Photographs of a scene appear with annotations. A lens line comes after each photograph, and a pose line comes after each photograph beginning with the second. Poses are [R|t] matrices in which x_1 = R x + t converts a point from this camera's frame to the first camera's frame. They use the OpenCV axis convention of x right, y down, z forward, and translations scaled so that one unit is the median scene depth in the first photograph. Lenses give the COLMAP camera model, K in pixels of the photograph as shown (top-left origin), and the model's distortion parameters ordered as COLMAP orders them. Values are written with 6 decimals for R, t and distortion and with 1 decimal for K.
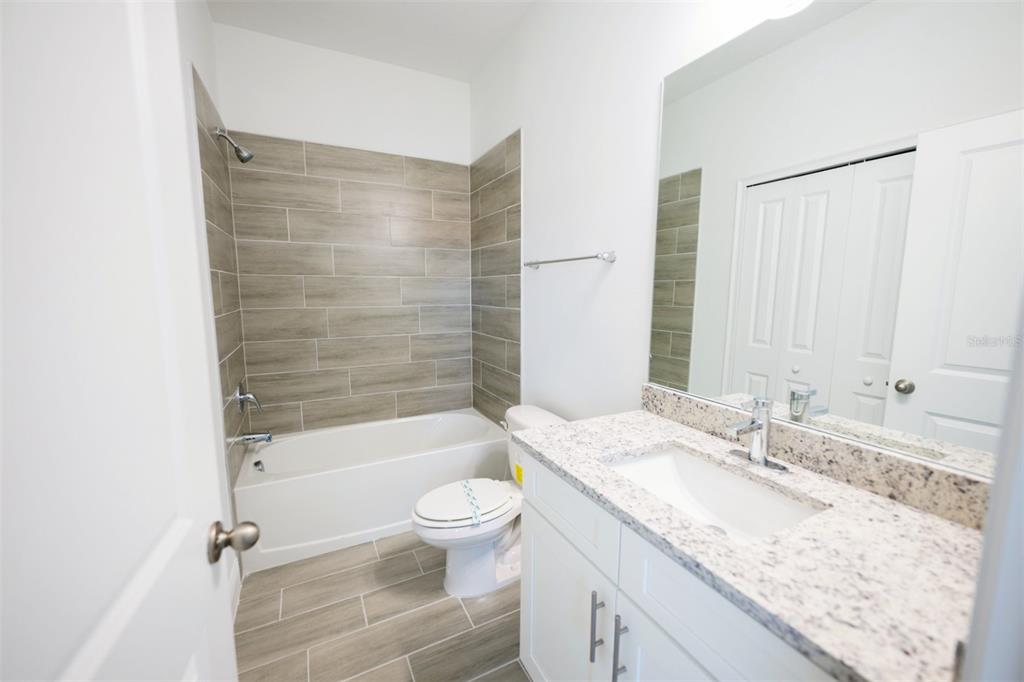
lens RADIAL K [[410.2, 0, 515.1], [0, 410.2, 345.3], [0, 0, 1]] dist [0.008552, -0.000689]
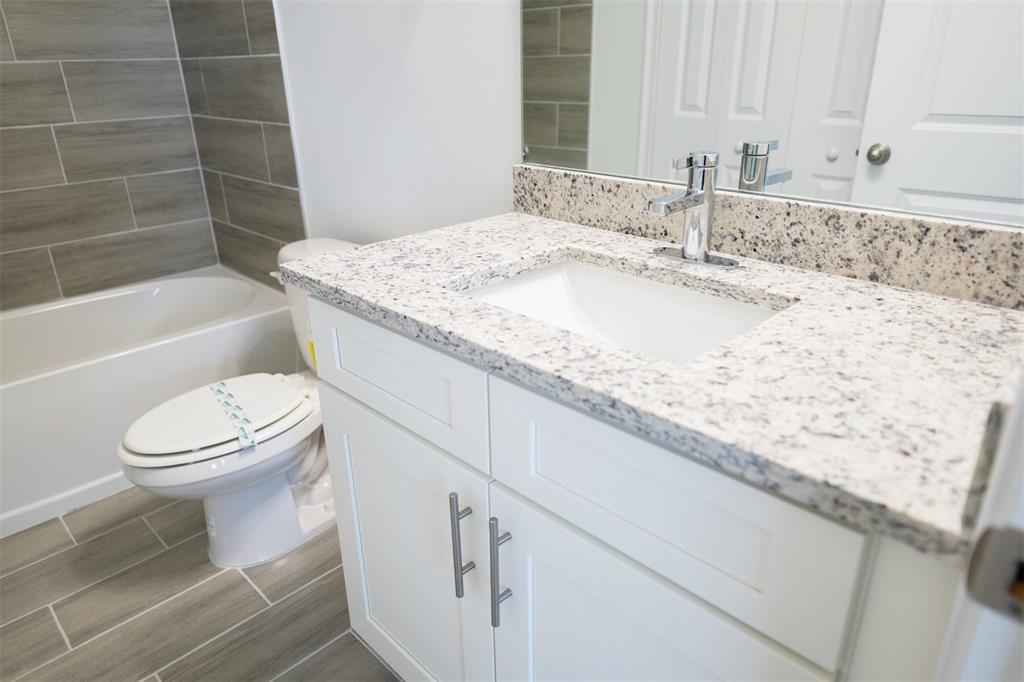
lens RADIAL K [[681.9, 0, 510.8], [0, 681.9, 337.3], [0, 0, 1]] dist [0.011913, -0.001289]
pose [[0.954909, -0.134528, 0.264670, 0.031370], [0.063409, 0.963294, 0.260852, 0.097696], [-0.290047, -0.232307, 0.928389, 0.086400]]
